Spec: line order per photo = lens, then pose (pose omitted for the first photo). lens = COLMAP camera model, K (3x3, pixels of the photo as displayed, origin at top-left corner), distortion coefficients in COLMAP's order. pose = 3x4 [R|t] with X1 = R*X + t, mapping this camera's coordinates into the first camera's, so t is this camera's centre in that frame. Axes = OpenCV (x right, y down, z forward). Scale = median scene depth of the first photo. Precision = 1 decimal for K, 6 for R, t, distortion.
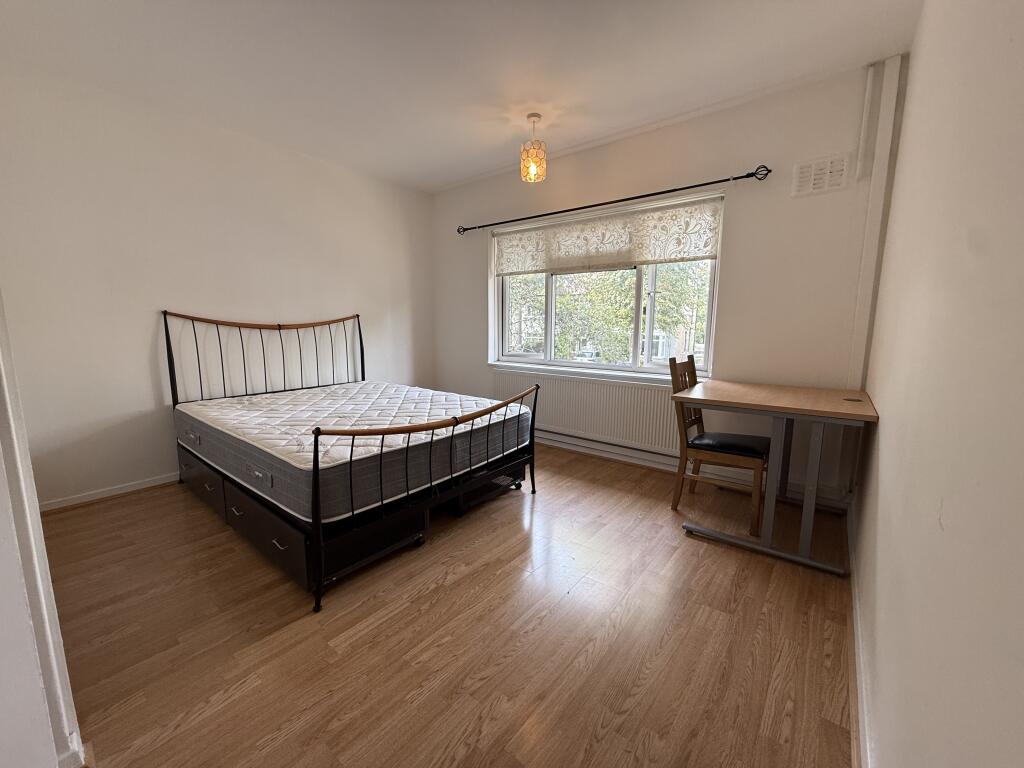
lens RADIAL K [[411.0, 0, 507.1], [0, 411.0, 384.2], [0, 0, 1]] dist [-0.001724, -0.000021]
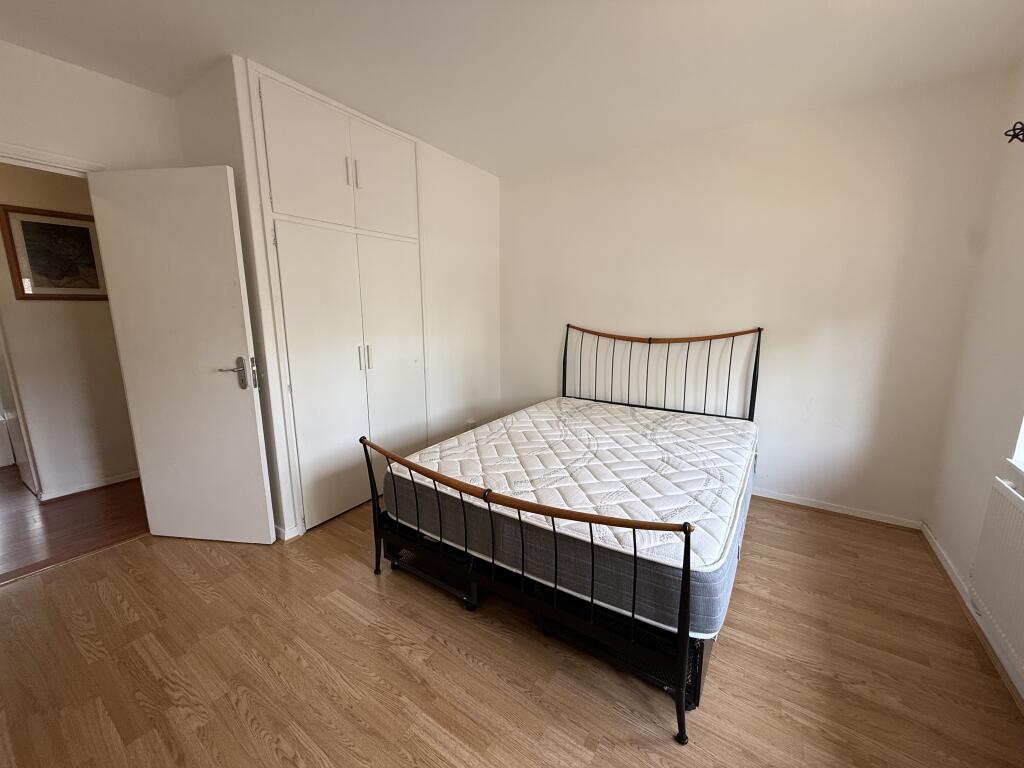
lens RADIAL K [[411.0, 0, 509.2], [0, 411.0, 383.7], [0, 0, 1]] dist [-0.001724, -0.000021]
pose [[0.080462, 0.169513, -0.982238, 0.507794], [-0.146809, 0.976701, 0.156531, -0.199398], [0.985887, 0.131607, 0.103474, 0.833402]]
